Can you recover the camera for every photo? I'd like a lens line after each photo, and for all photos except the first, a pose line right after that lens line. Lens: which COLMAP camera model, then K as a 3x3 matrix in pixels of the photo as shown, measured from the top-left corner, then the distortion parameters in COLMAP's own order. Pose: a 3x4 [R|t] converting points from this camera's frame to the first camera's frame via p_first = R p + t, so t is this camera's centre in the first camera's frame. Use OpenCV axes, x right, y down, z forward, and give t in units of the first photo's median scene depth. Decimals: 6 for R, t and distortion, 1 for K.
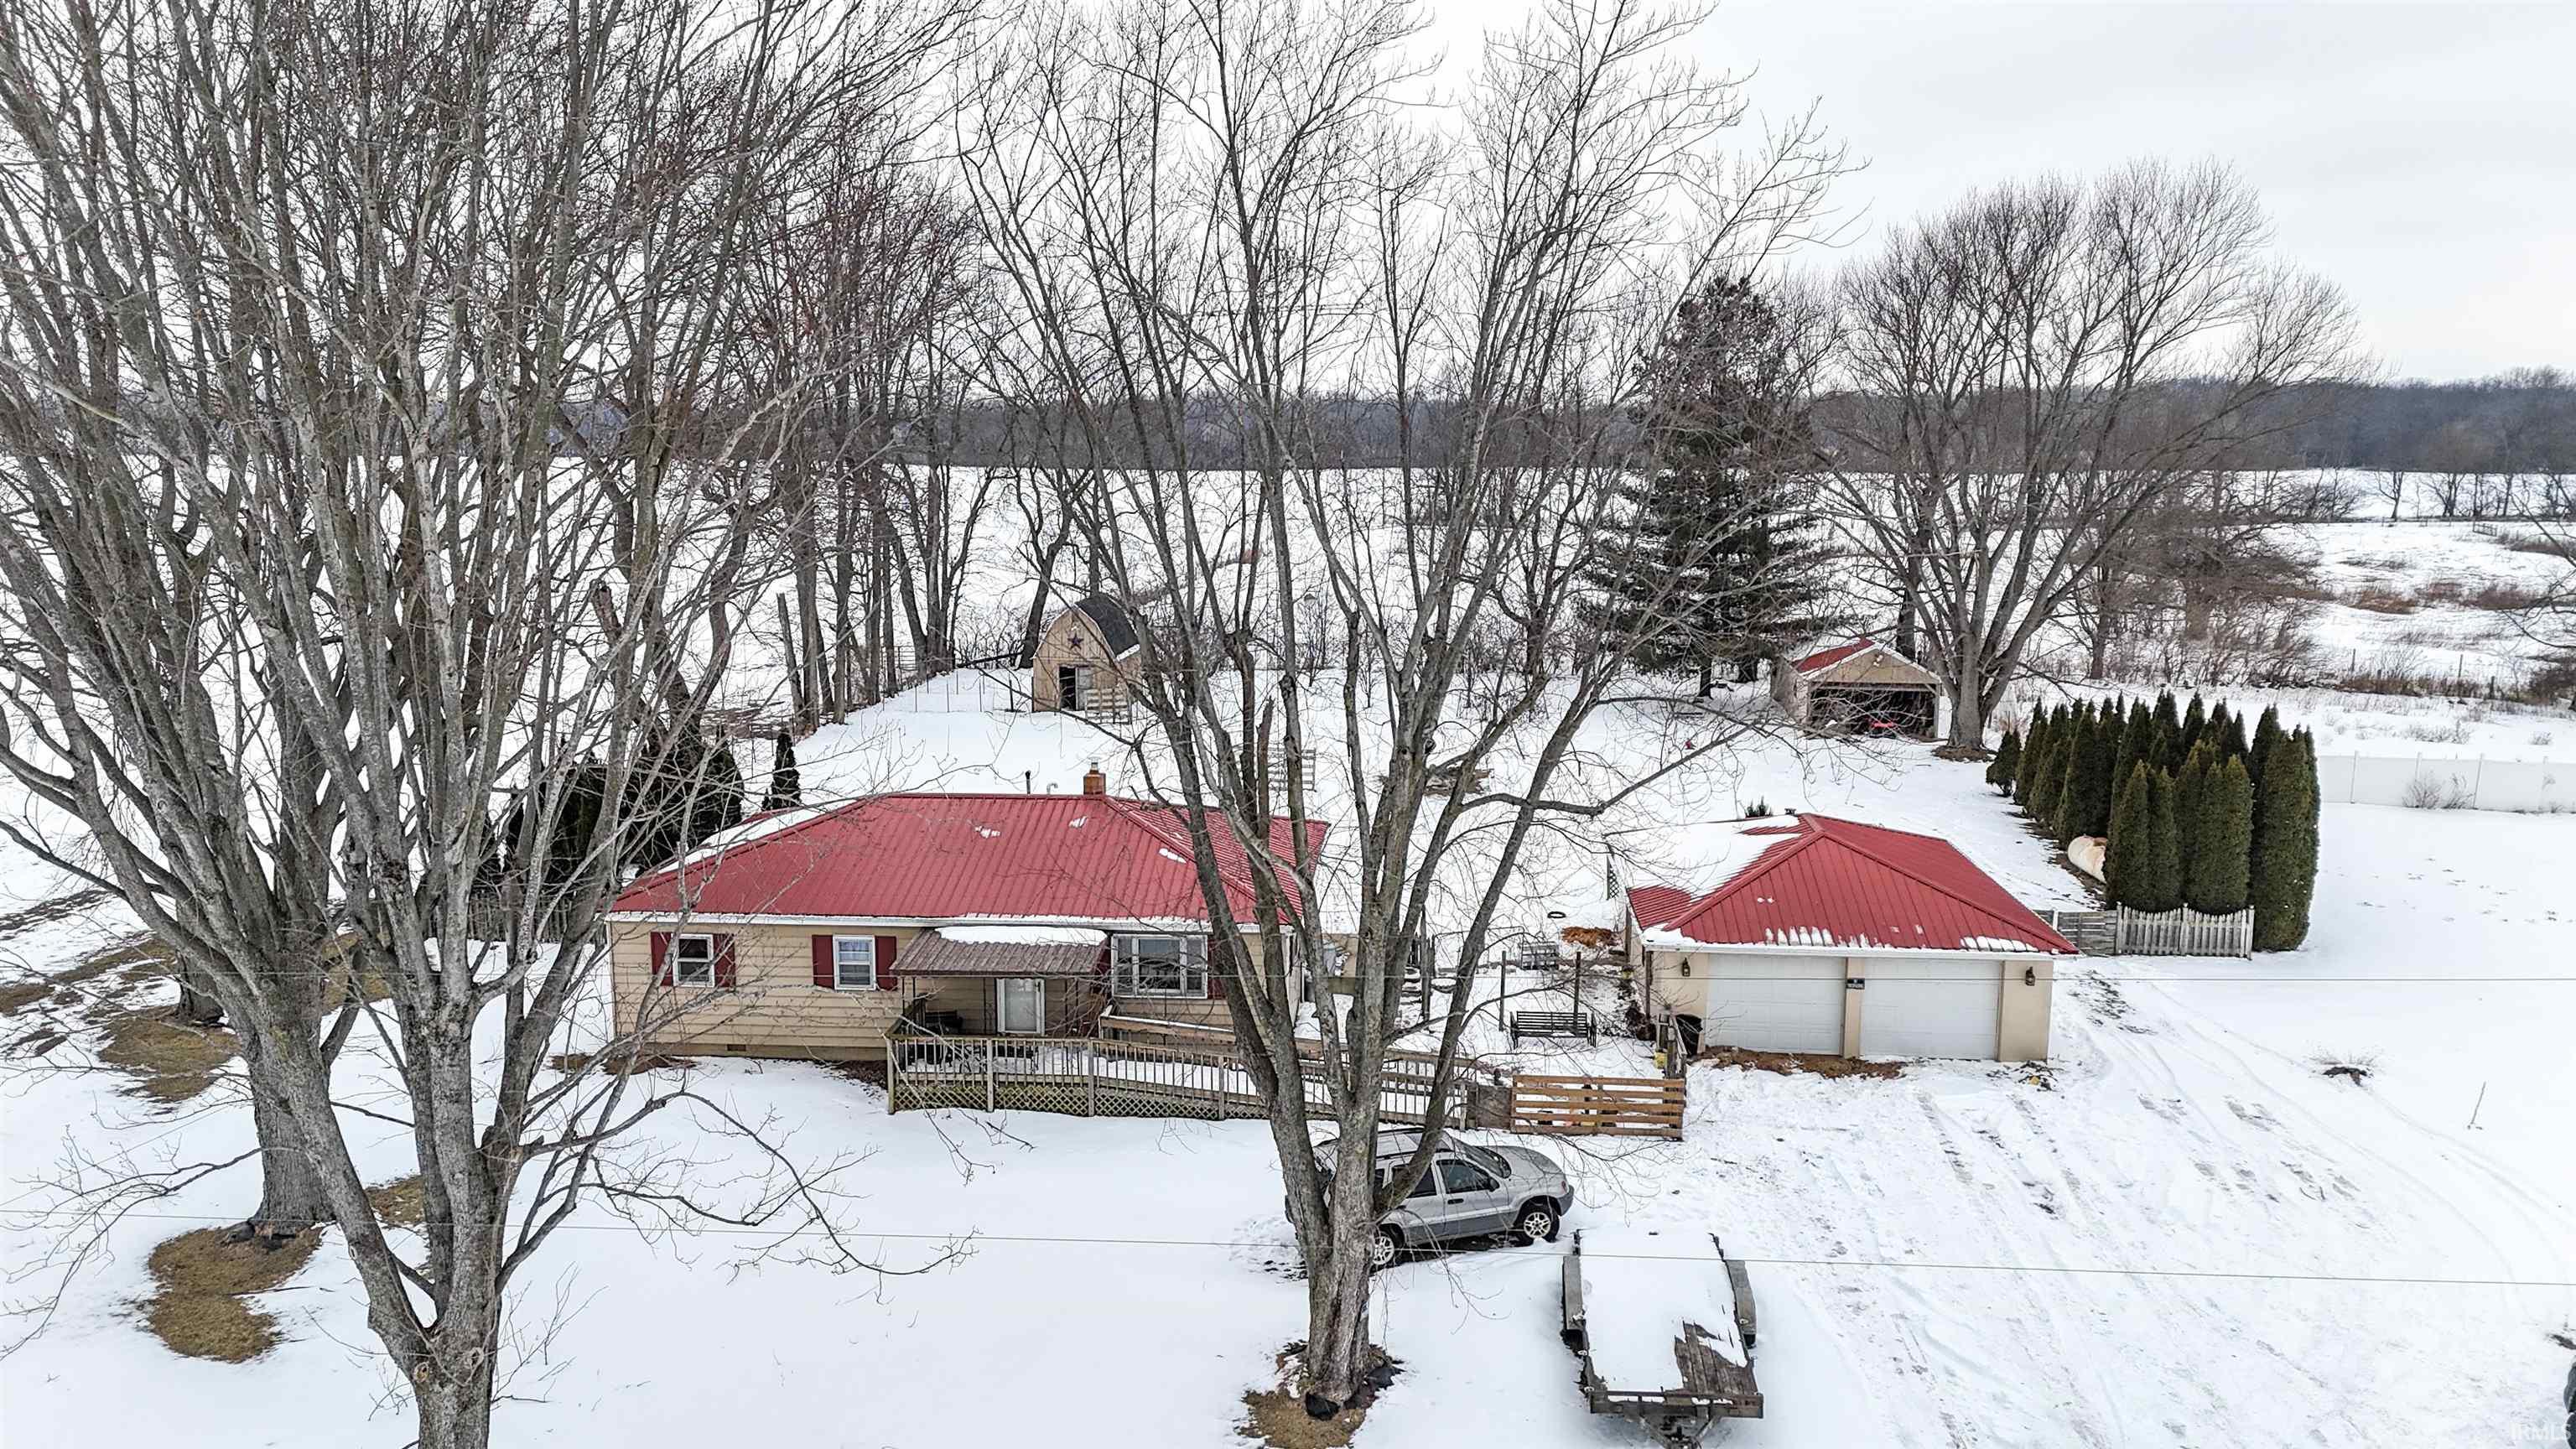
lens RADIAL K [[1766.9, 0, 1289.9], [0, 1766.9, 727.9], [0, 0, 1]] dist [0.014582, -0.000165]
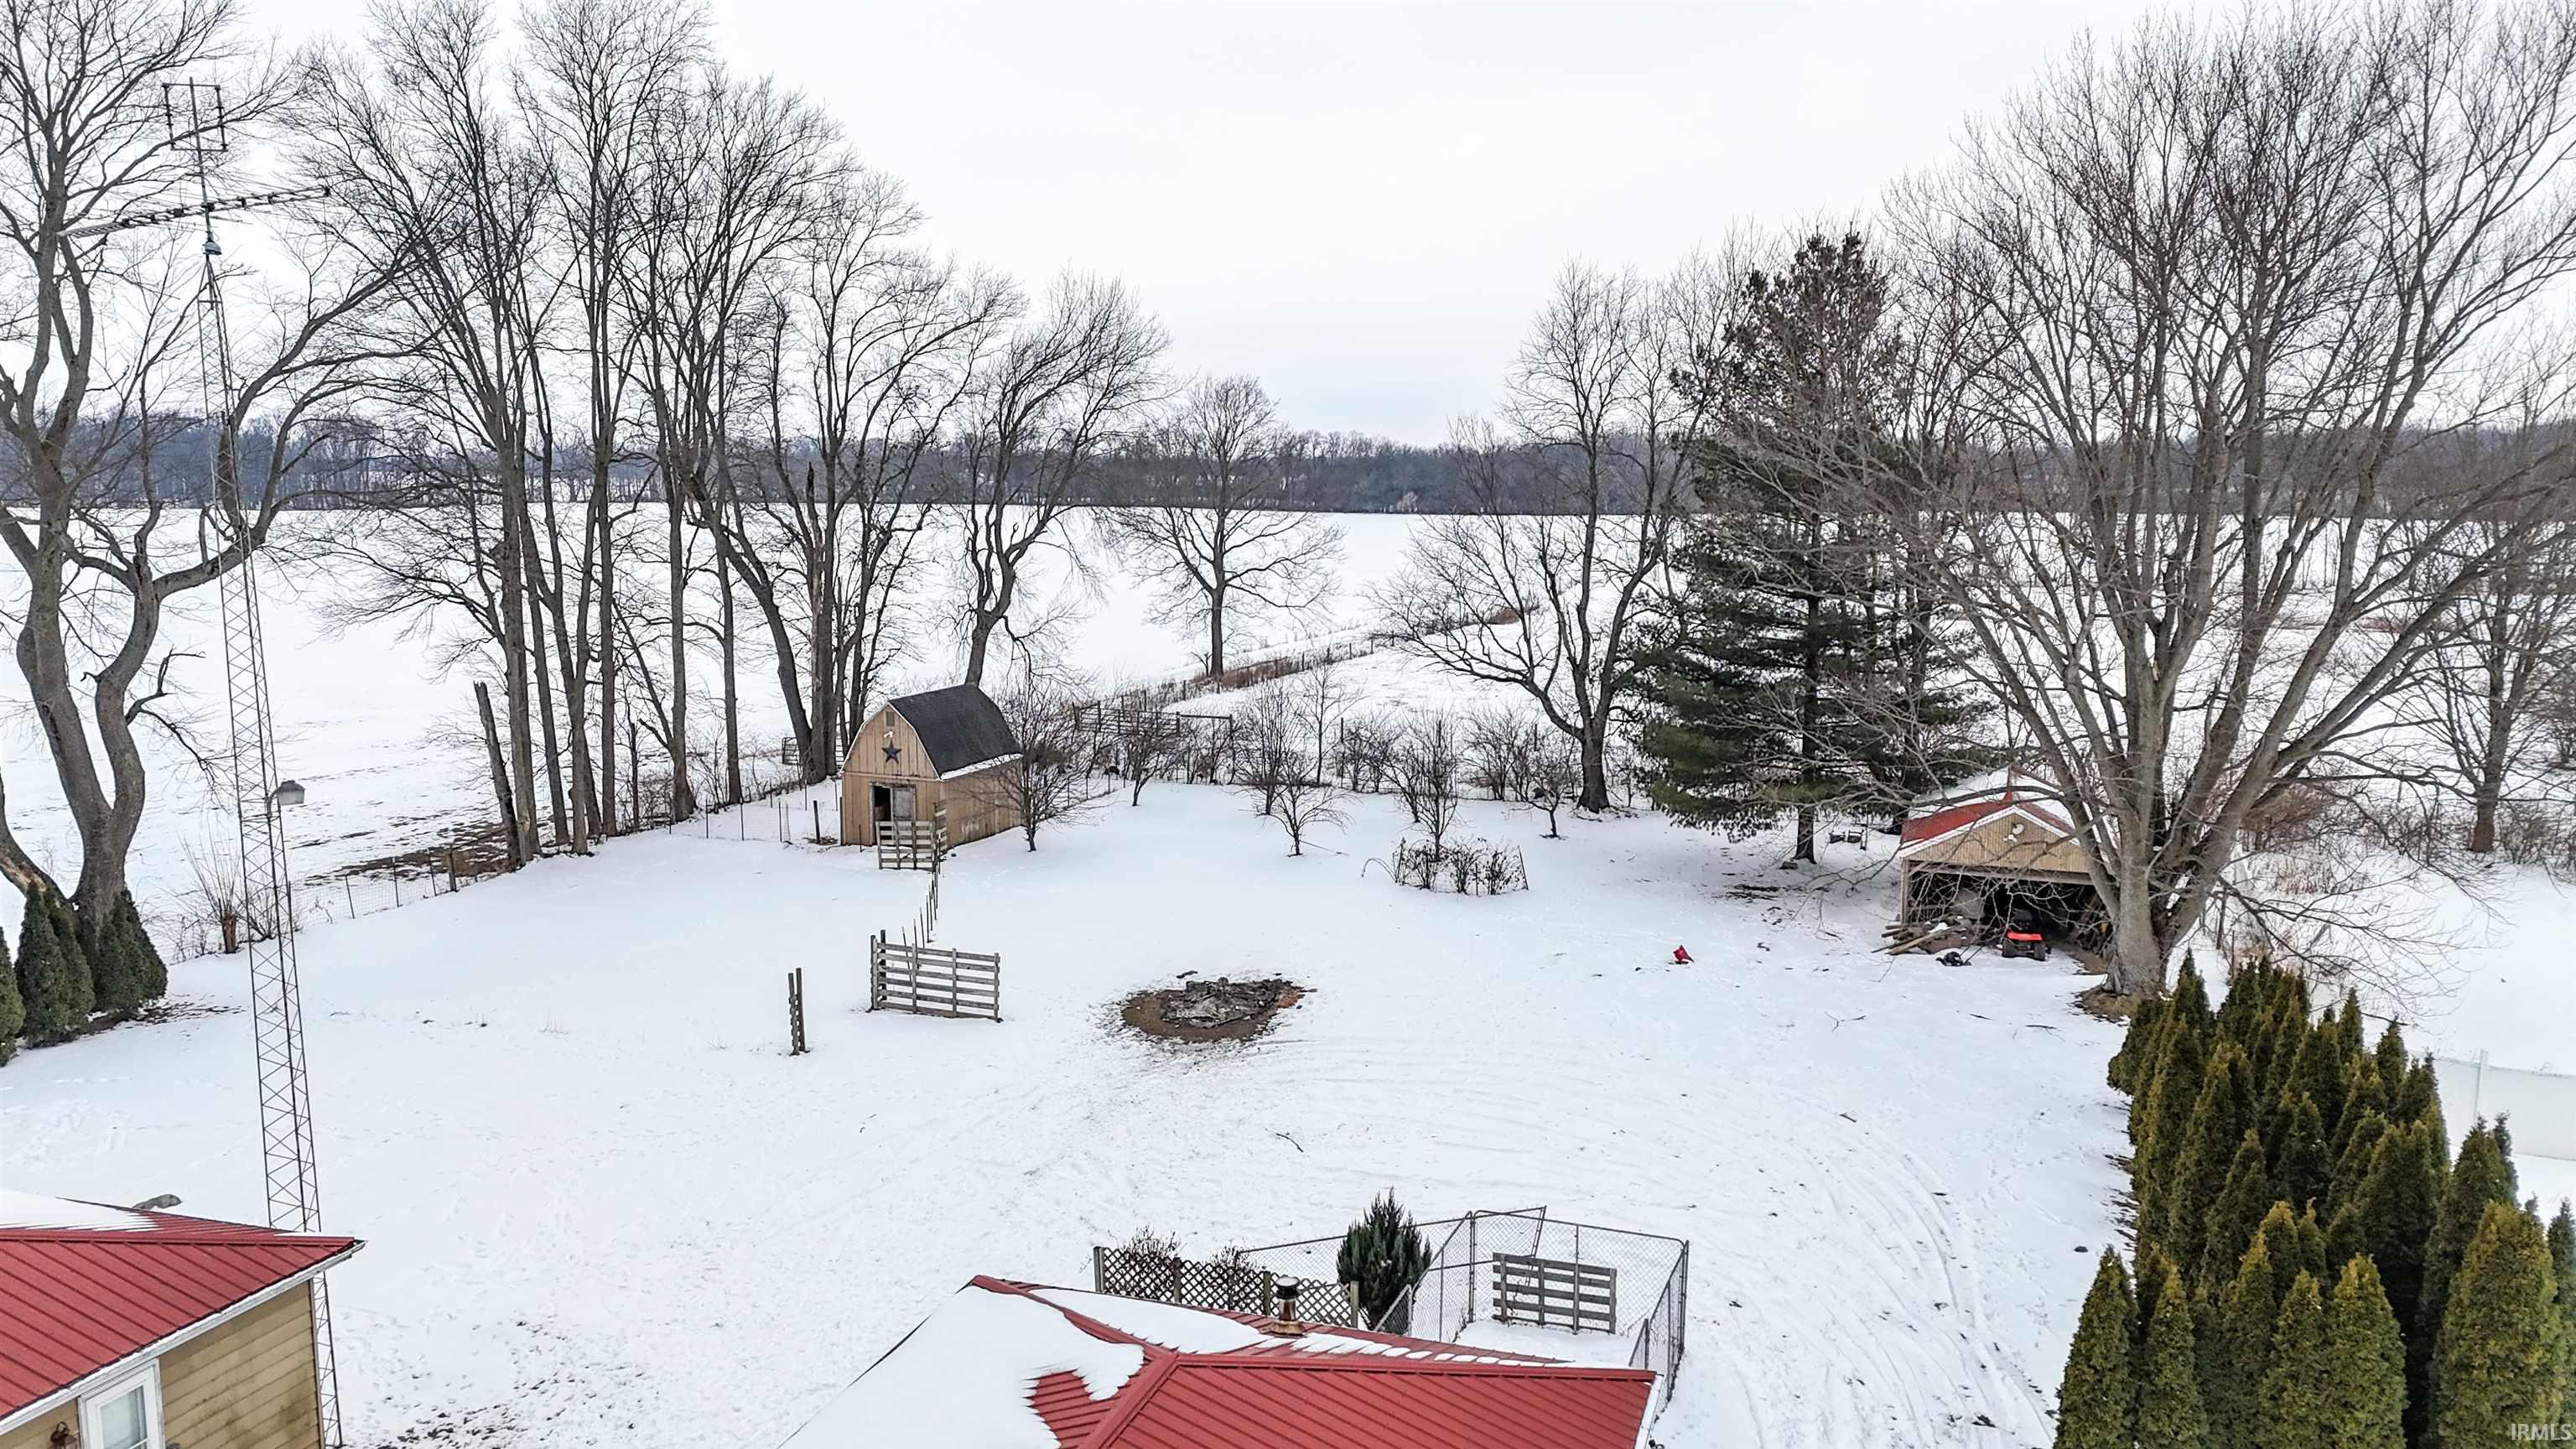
lens RADIAL K [[1766.9, 0, 1285.0], [0, 1766.9, 717.3], [0, 0, 1]] dist [0.014582, -0.000165]
pose [[0.968639, 0.029531, -0.246710, 0.475295], [-0.035873, 0.999130, -0.021247, -0.112519], [0.245868, 0.029431, 0.968856, 0.660016]]
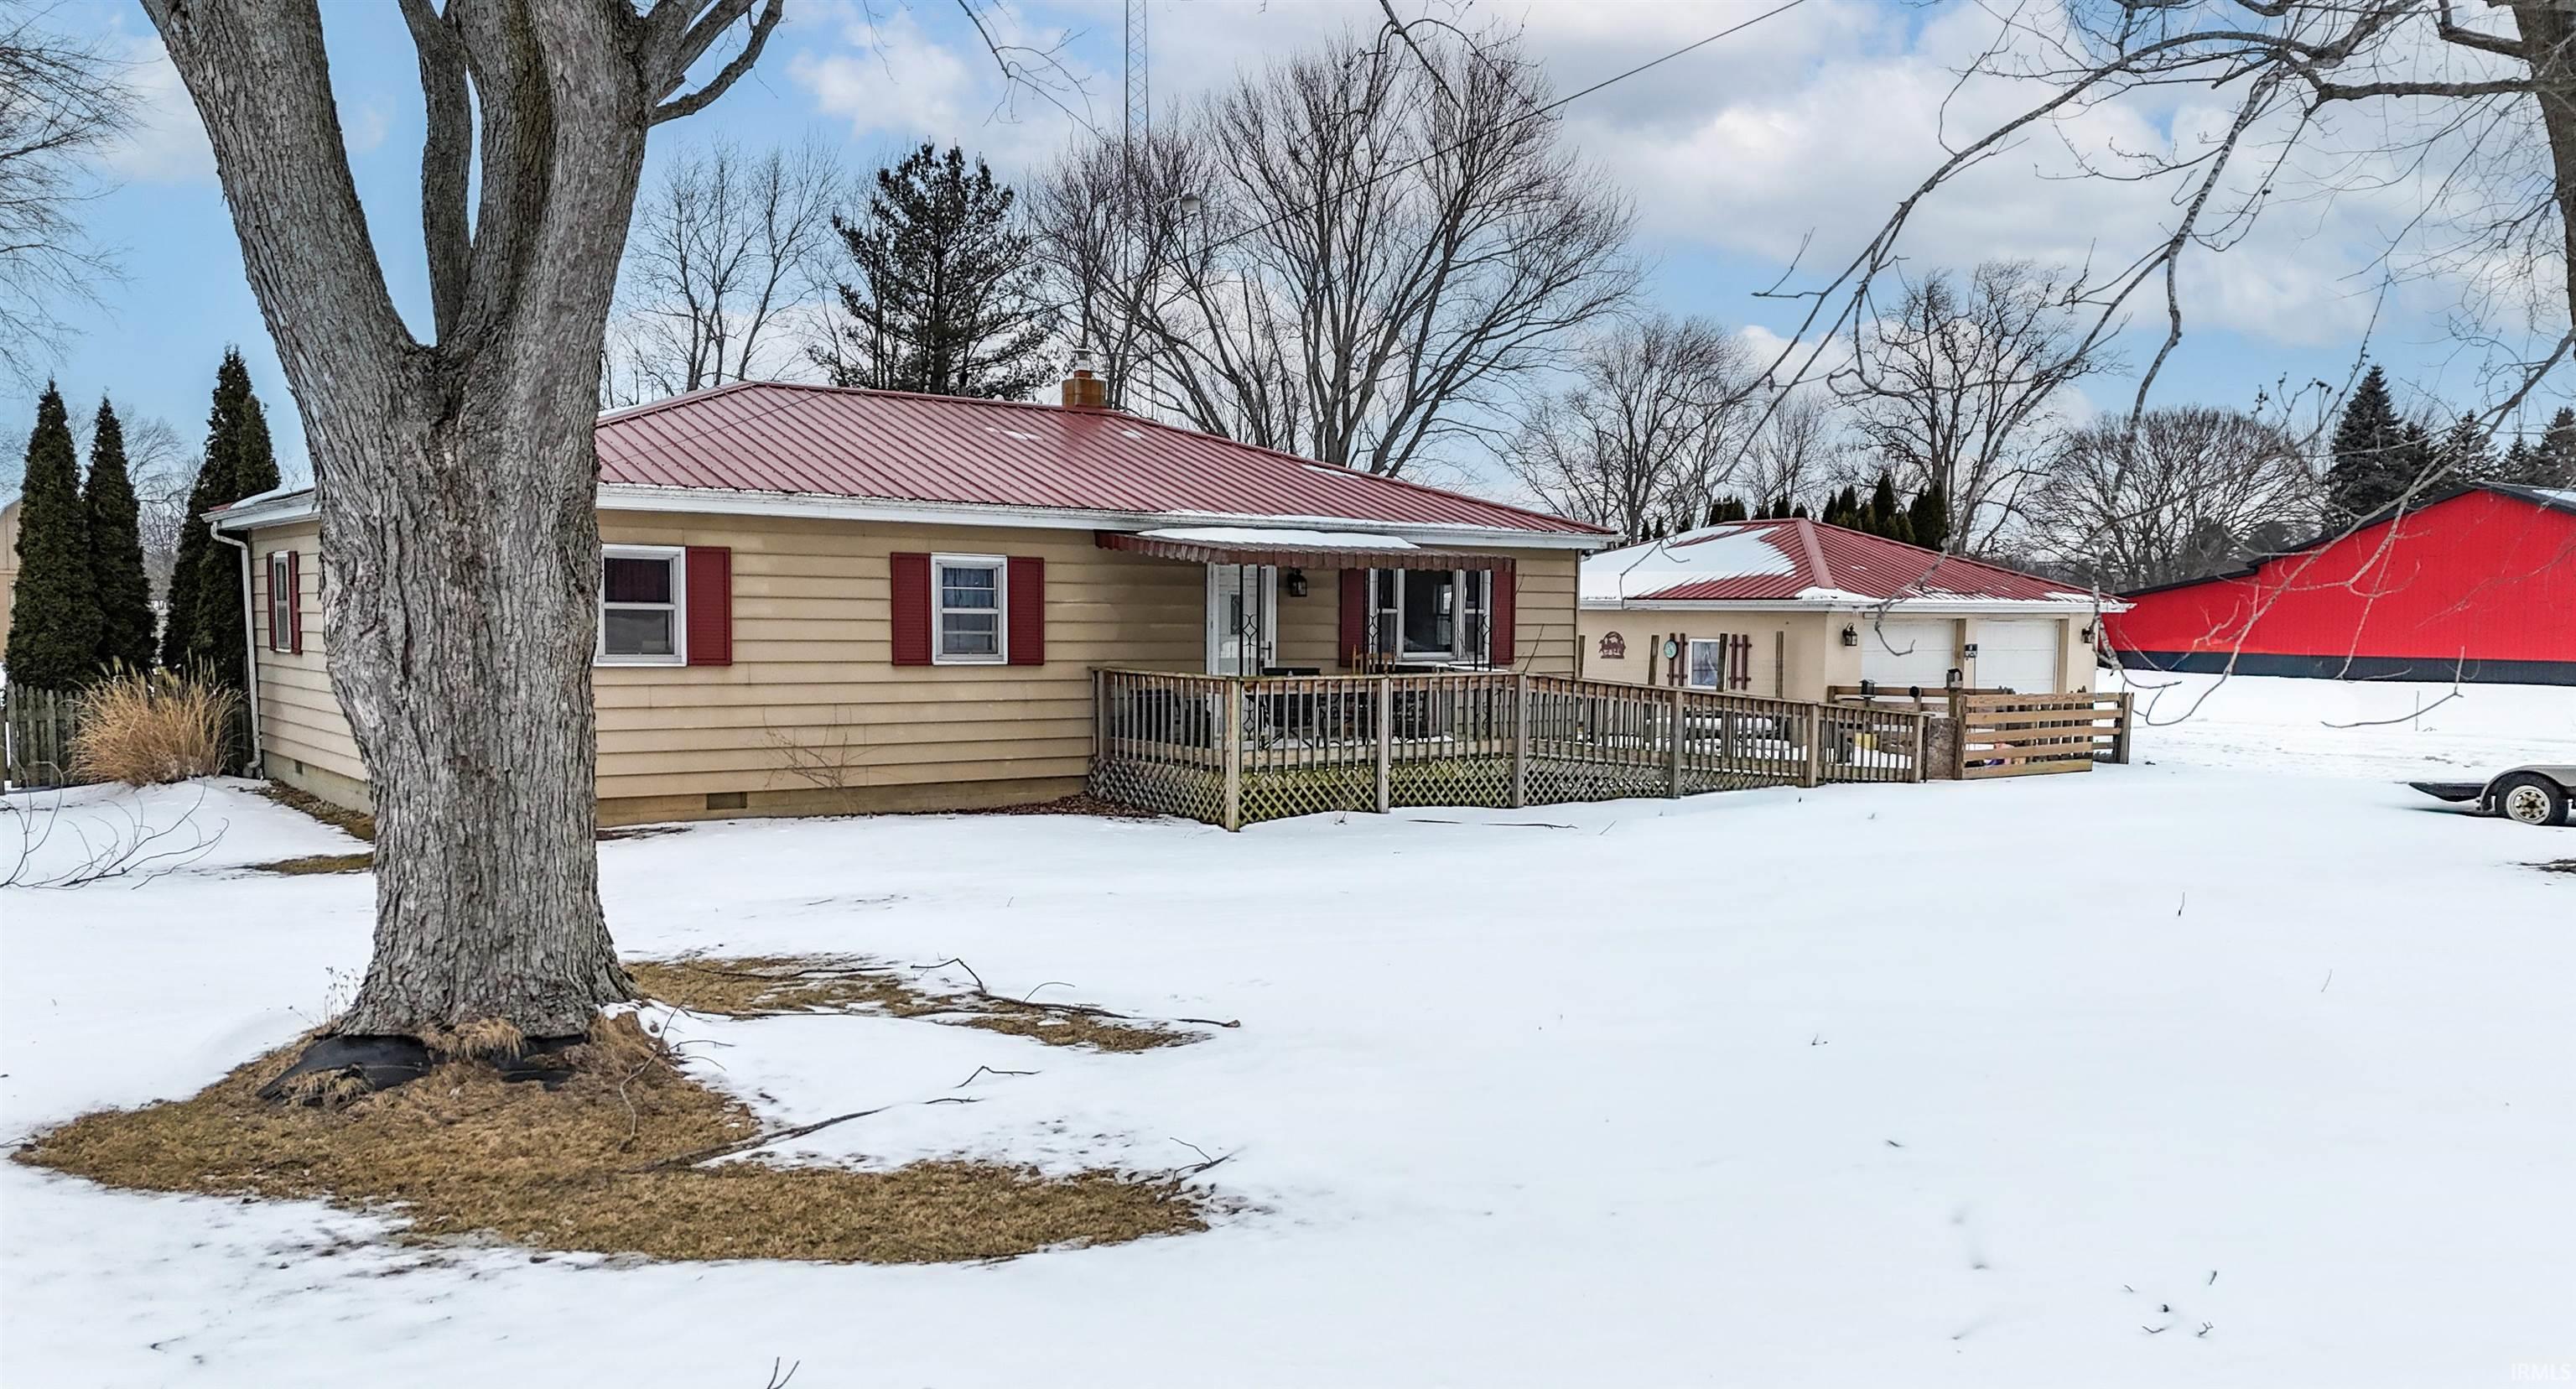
lens RADIAL K [[1926.7, 0, 1289.2], [0, 1926.7, 696.6], [0, 0, 1]] dist [0.002960, 0.000814]
pose [[0.726919, -0.010370, 0.686645, -0.547021], [0.103682, 0.990081, -0.094811, 0.214670], [-0.678851, 0.140113, 0.720784, 0.538770]]
